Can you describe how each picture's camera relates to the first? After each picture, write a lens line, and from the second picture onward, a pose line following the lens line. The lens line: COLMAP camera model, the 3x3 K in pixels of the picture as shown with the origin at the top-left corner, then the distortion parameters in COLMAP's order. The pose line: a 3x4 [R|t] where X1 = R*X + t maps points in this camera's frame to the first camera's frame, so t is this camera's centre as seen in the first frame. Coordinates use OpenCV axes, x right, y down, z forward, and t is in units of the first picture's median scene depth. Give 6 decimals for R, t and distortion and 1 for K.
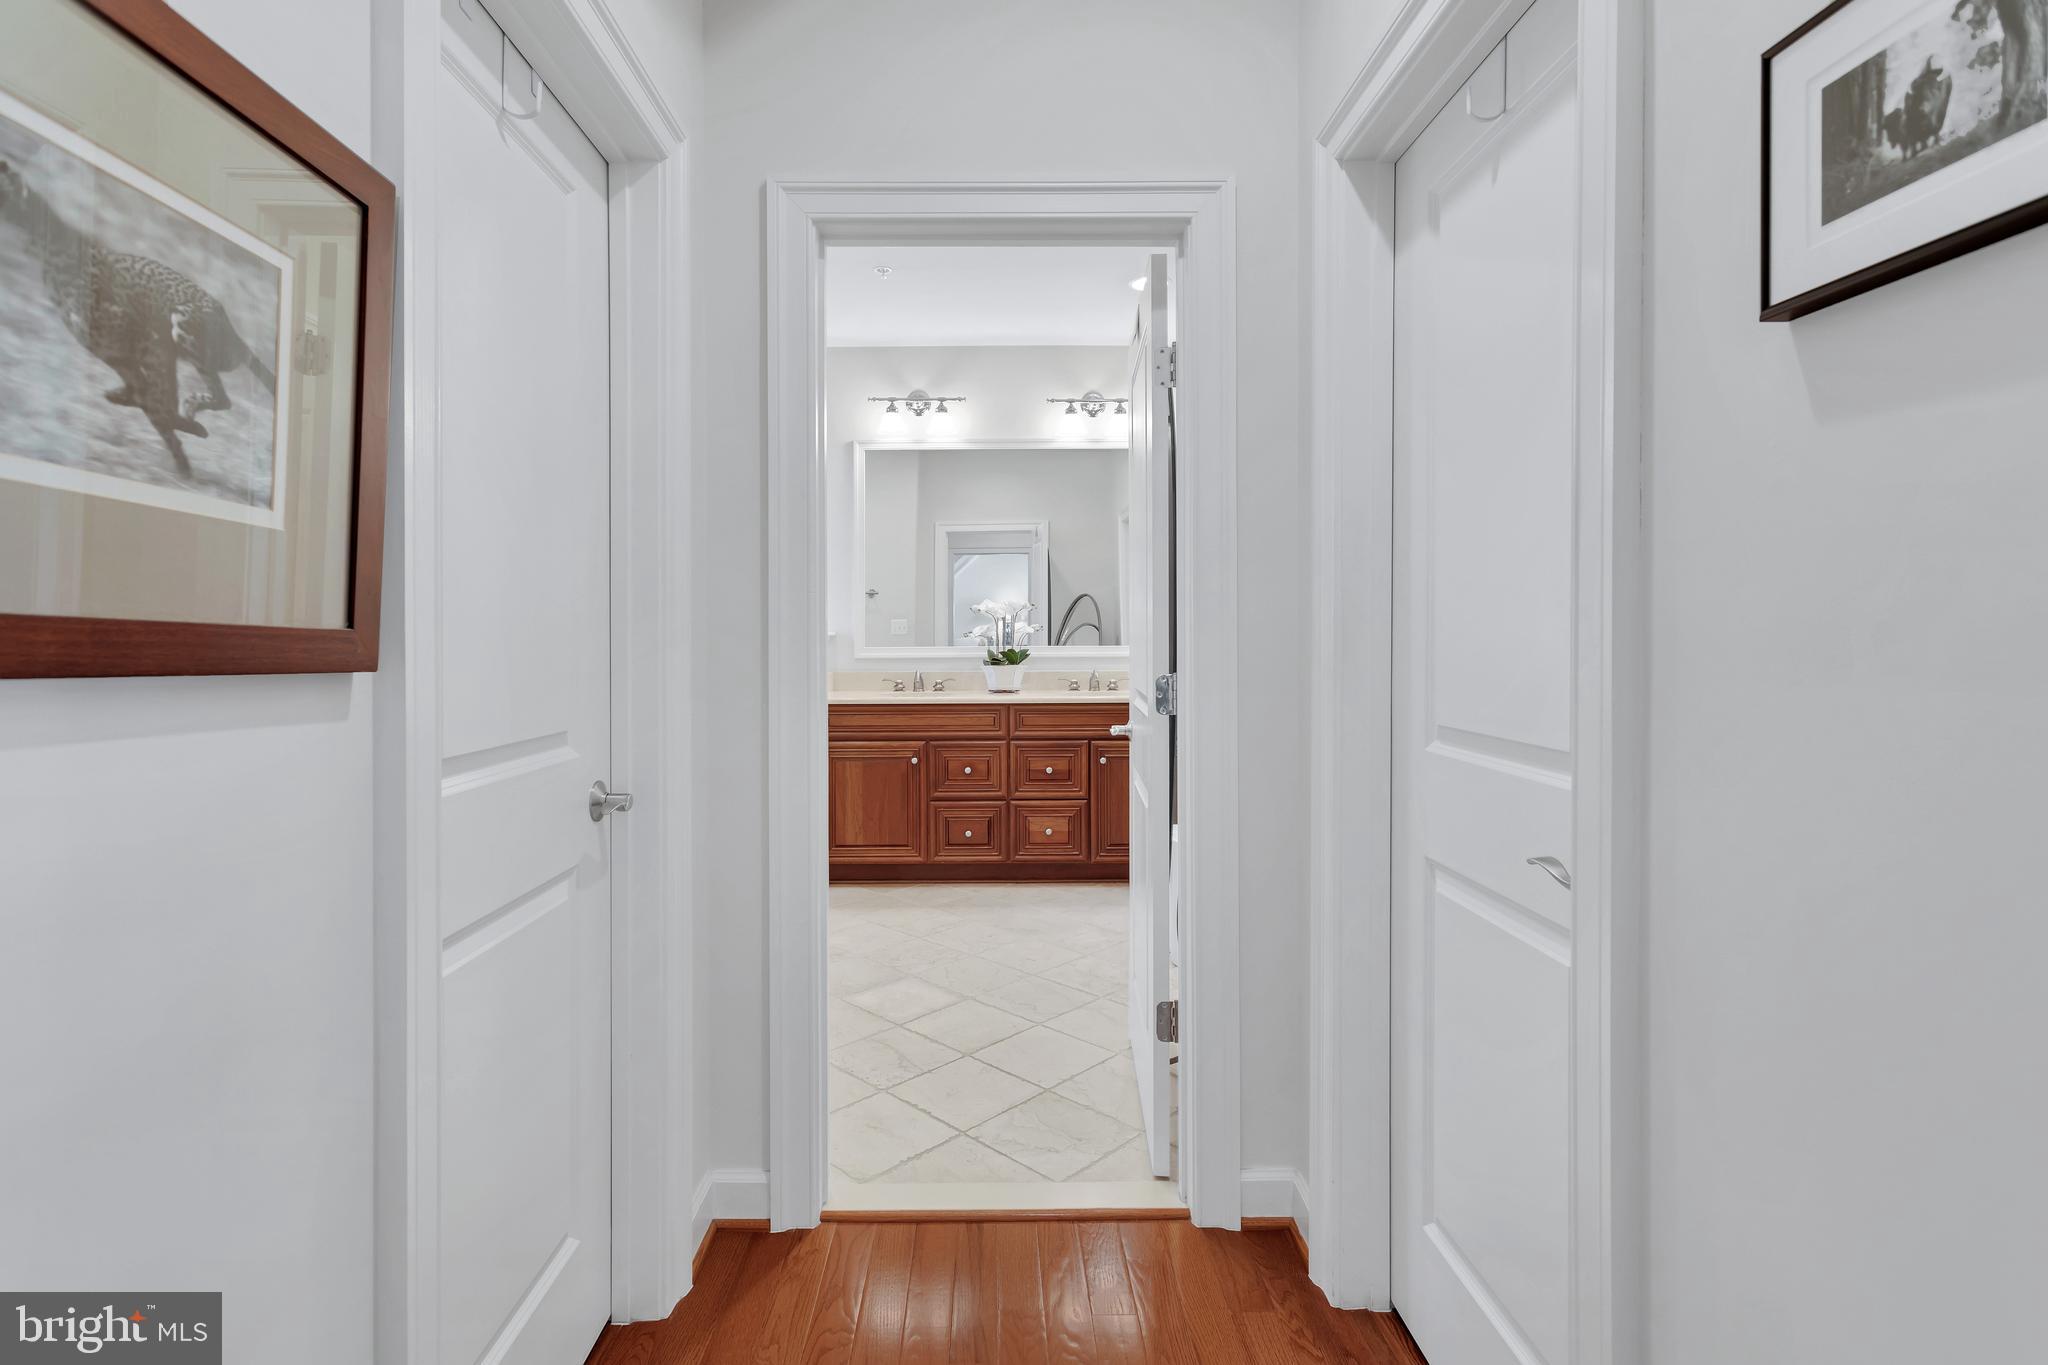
lens RADIAL K [[1983.5, 0, 1024.0], [0, 1983.5, 682.5], [0, 0, 1]] dist [-0.000362, 0.004251]
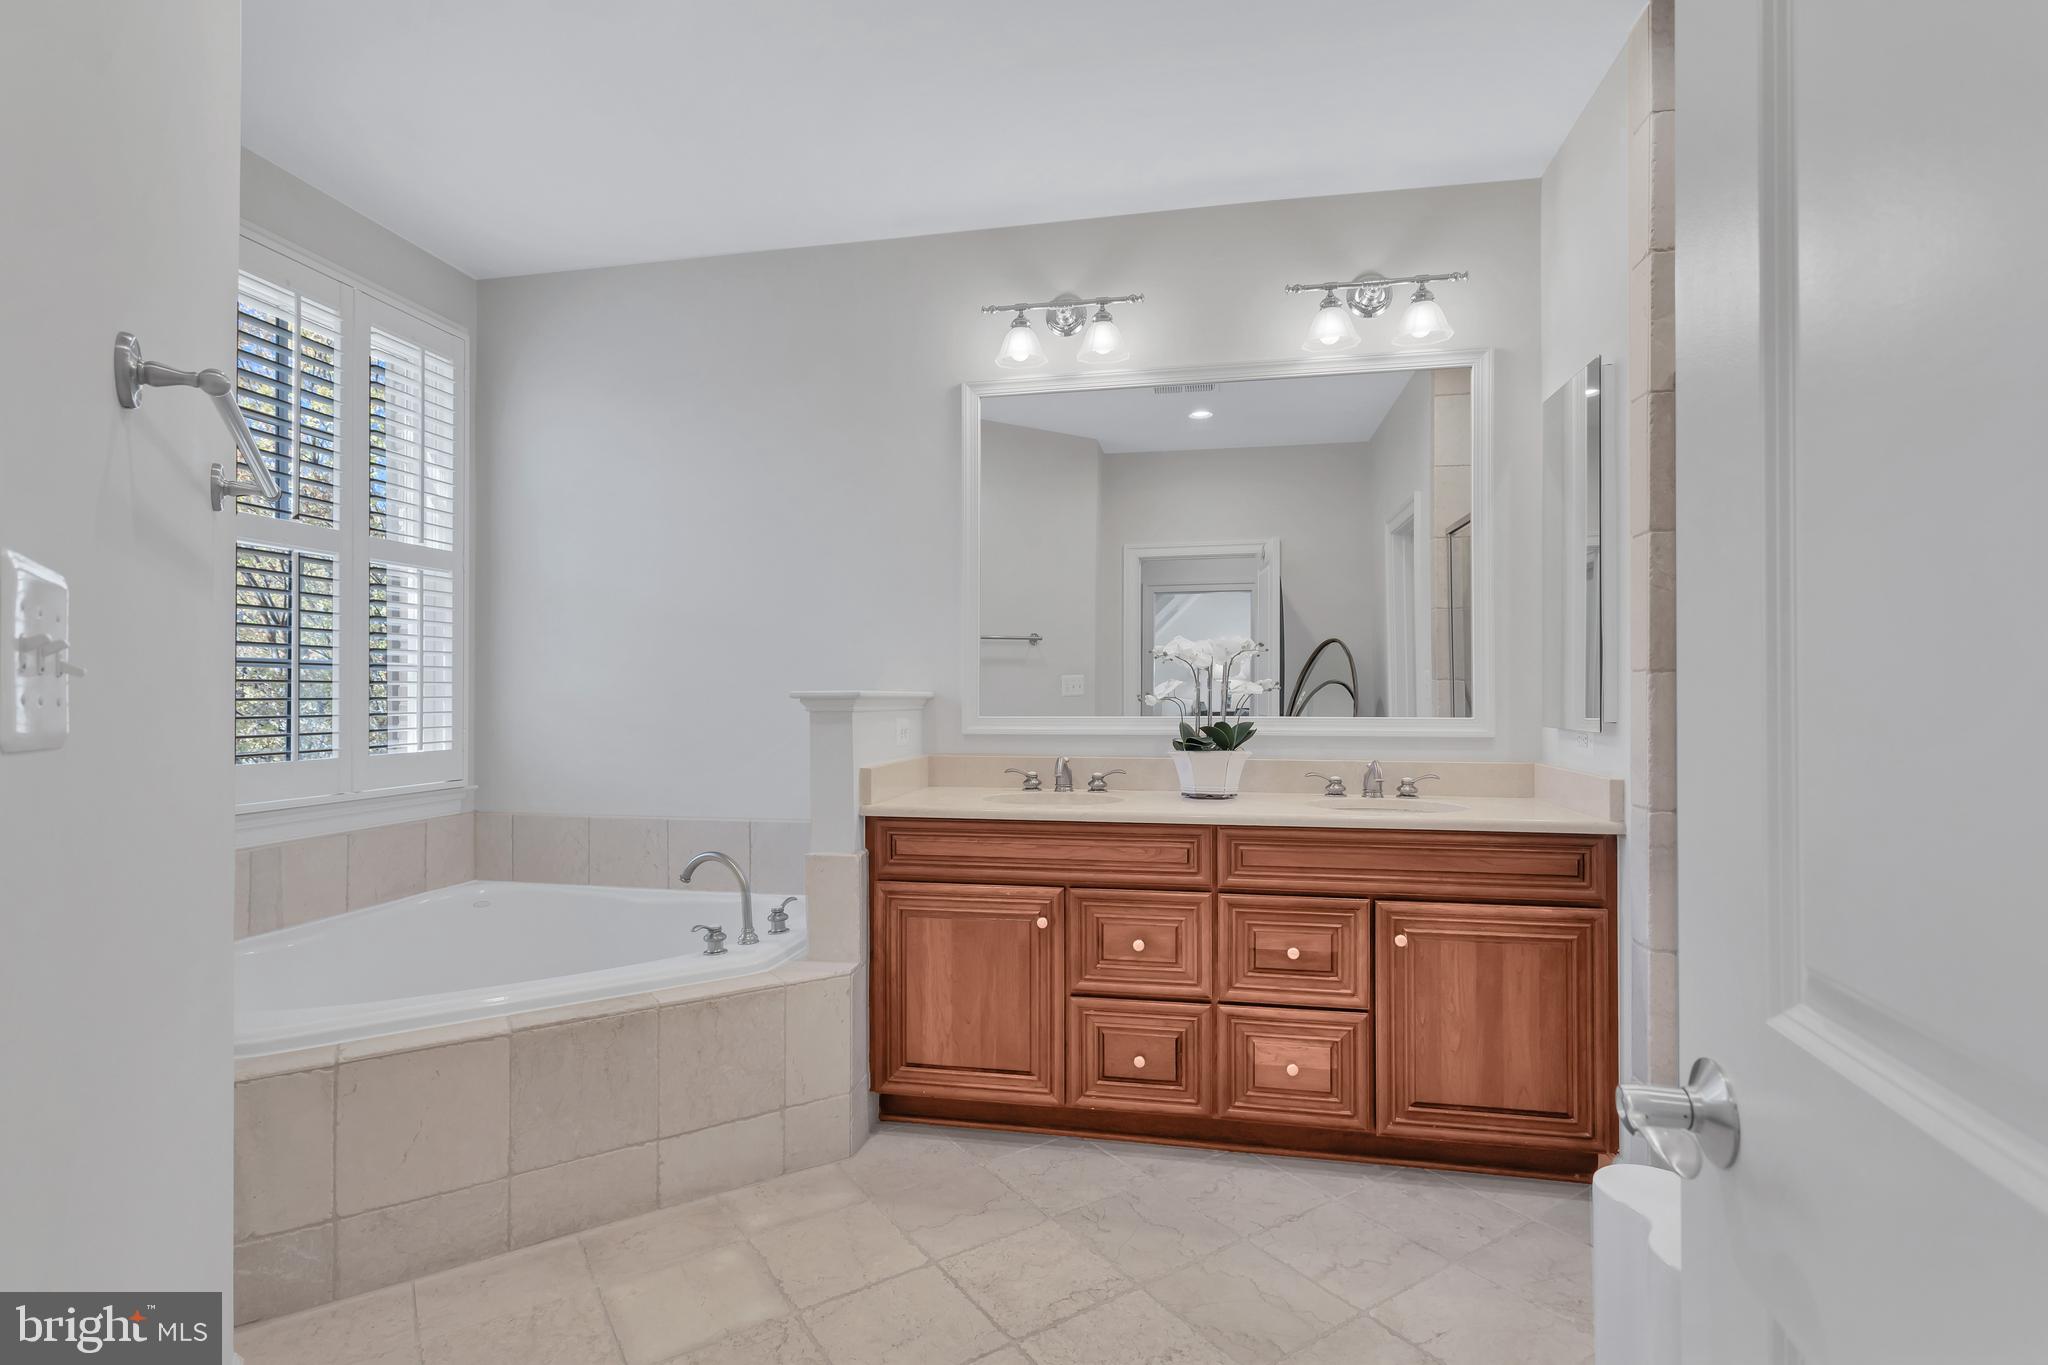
lens RADIAL K [[954.8, 0, 1020.7], [0, 954.8, 678.6], [0, 0, 1]] dist [0.000206, 0.001288]
pose [[0.973133, 0.000762, -0.230242, 0.000530], [-0.009829, 0.999220, -0.038235, -0.018588], [0.230033, 0.039471, 0.972382, 0.729997]]
